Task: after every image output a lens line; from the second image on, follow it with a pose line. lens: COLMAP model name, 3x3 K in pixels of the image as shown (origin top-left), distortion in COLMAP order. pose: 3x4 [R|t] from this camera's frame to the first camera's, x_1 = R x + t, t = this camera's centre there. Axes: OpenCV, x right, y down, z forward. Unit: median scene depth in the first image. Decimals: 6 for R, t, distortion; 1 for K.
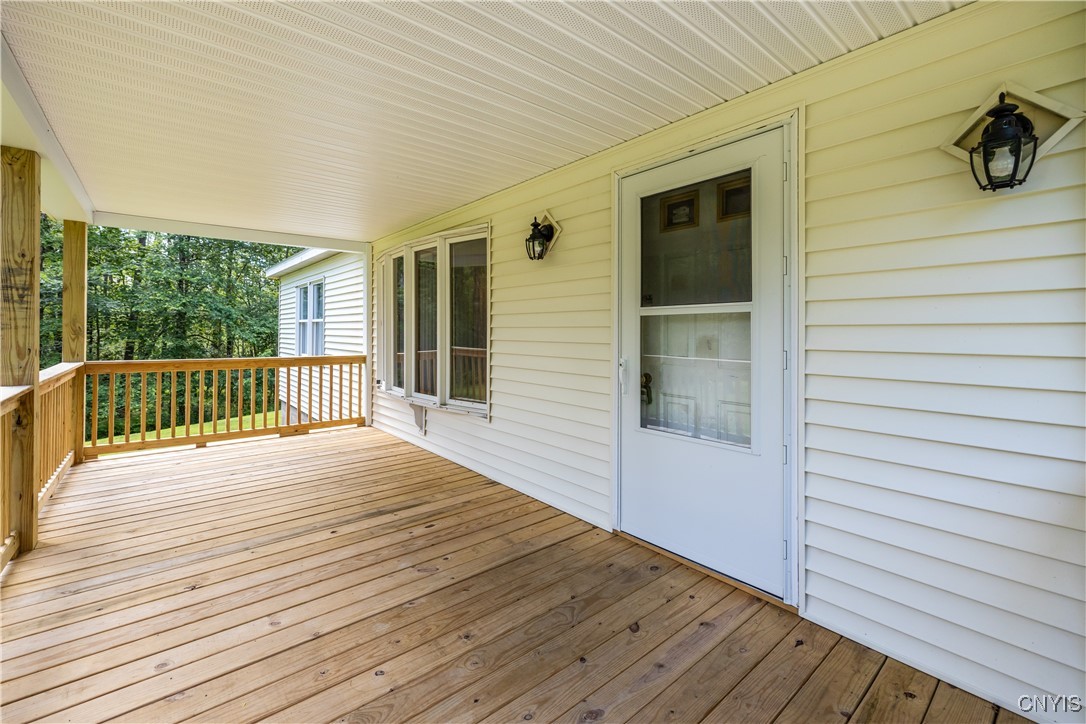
lens RADIAL K [[466.8, 0, 530.4], [0, 466.8, 322.6], [0, 0, 1]] dist [-0.006260, 0.000534]
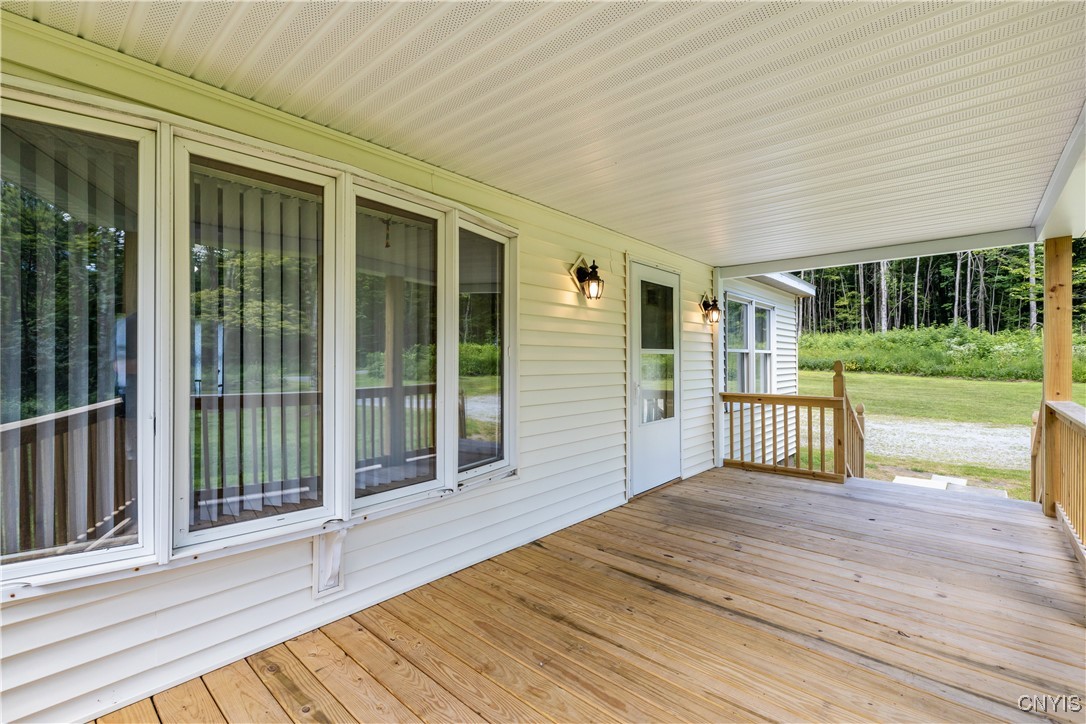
lens RADIAL K [[466.8, 0, 544.7], [0, 466.8, 360.6], [0, 0, 1]] dist [-0.006260, 0.000534]
pose [[-0.142855, -0.004870, 0.989732, -1.149874], [-0.018478, 0.999827, 0.002253, 0.006590], [-0.989571, -0.017967, -0.142920, 1.372083]]
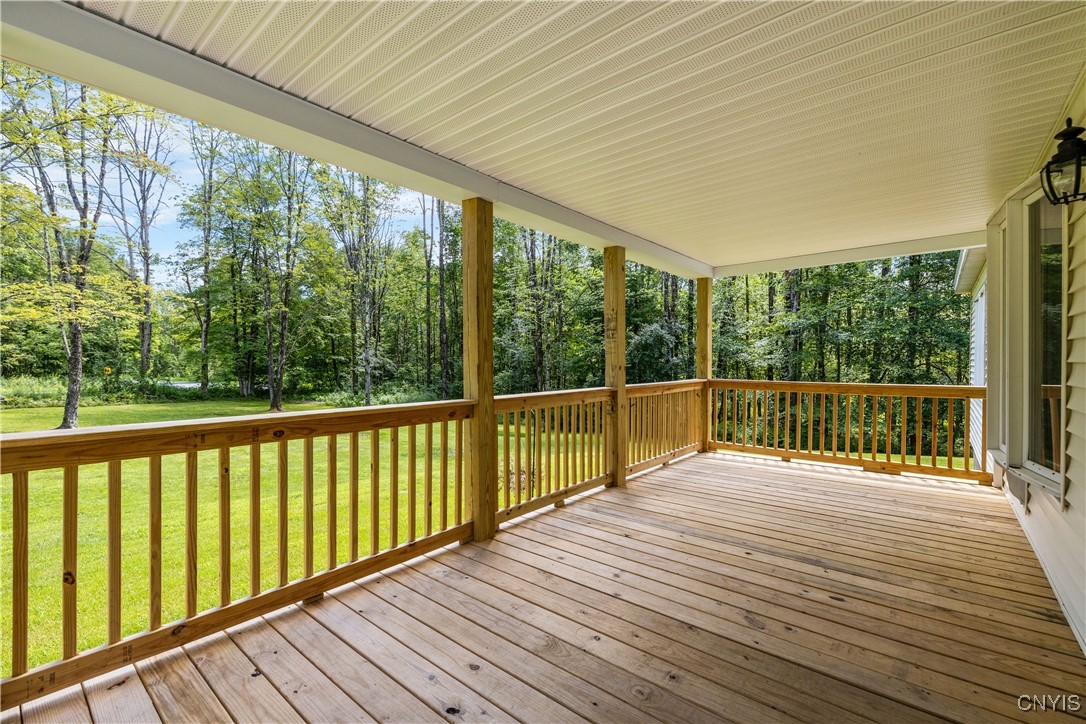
lens RADIAL K [[466.8, 0, 532.4], [0, 466.8, 362.8], [0, 0, 1]] dist [-0.006260, 0.000534]
pose [[0.173544, 0.003102, -0.984821, 0.445495], [0.020842, 0.999759, 0.006822, 0.023130], [0.984605, -0.021710, 0.173438, 0.353876]]
